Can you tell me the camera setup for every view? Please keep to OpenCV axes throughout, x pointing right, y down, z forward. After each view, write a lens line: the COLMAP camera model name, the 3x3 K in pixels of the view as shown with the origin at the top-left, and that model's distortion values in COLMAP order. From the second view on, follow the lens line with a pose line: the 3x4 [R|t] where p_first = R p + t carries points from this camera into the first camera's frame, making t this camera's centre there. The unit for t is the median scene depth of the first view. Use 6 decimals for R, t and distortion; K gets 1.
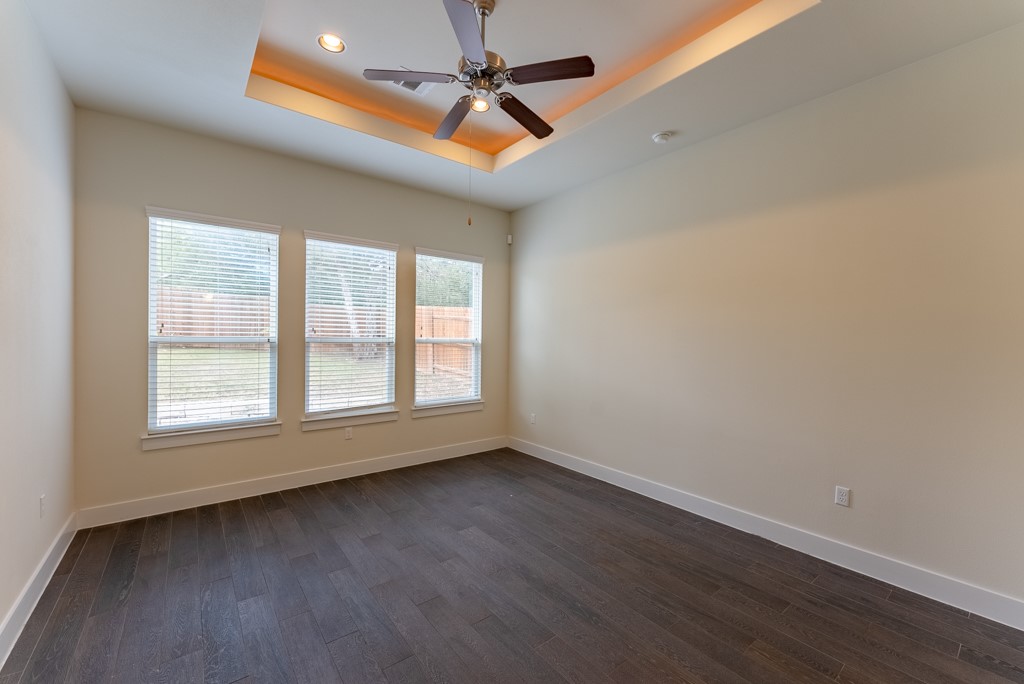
lens RADIAL K [[419.3, 0, 514.3], [0, 419.3, 340.7], [0, 0, 1]] dist [0.000041, -0.000028]
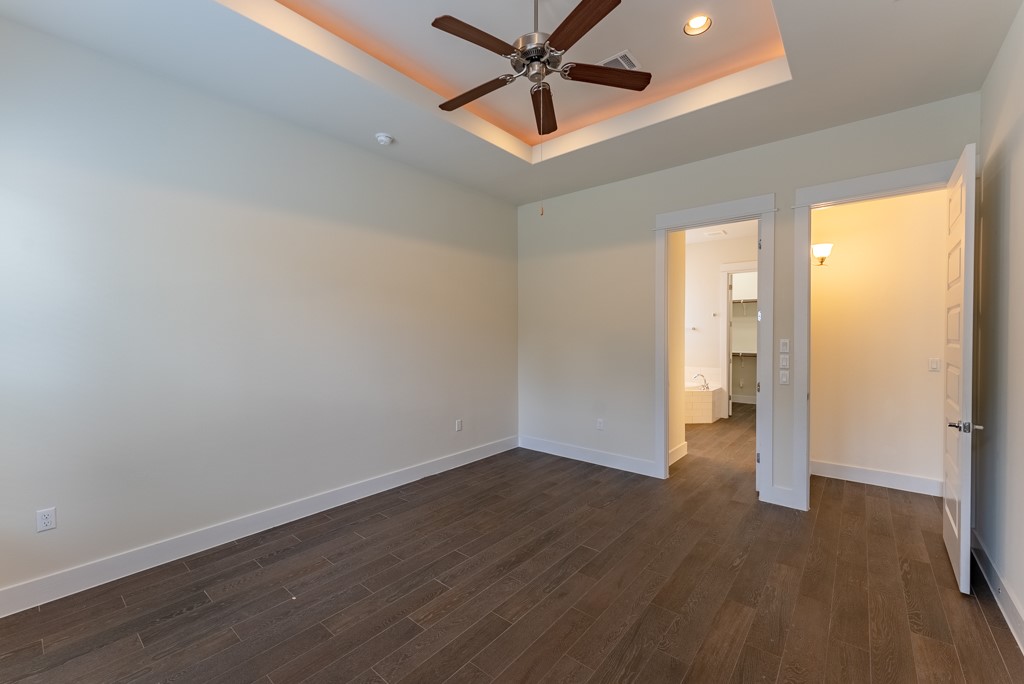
lens RADIAL K [[418.0, 0, 508.9], [0, 418.0, 342.2], [0, 0, 1]] dist [0.000864, 0.000005]
pose [[-0.206593, -0.034220, 0.977828, -0.732195], [0.006934, 0.999312, 0.036437, -0.022855], [-0.978402, 0.014308, -0.206214, 0.919475]]
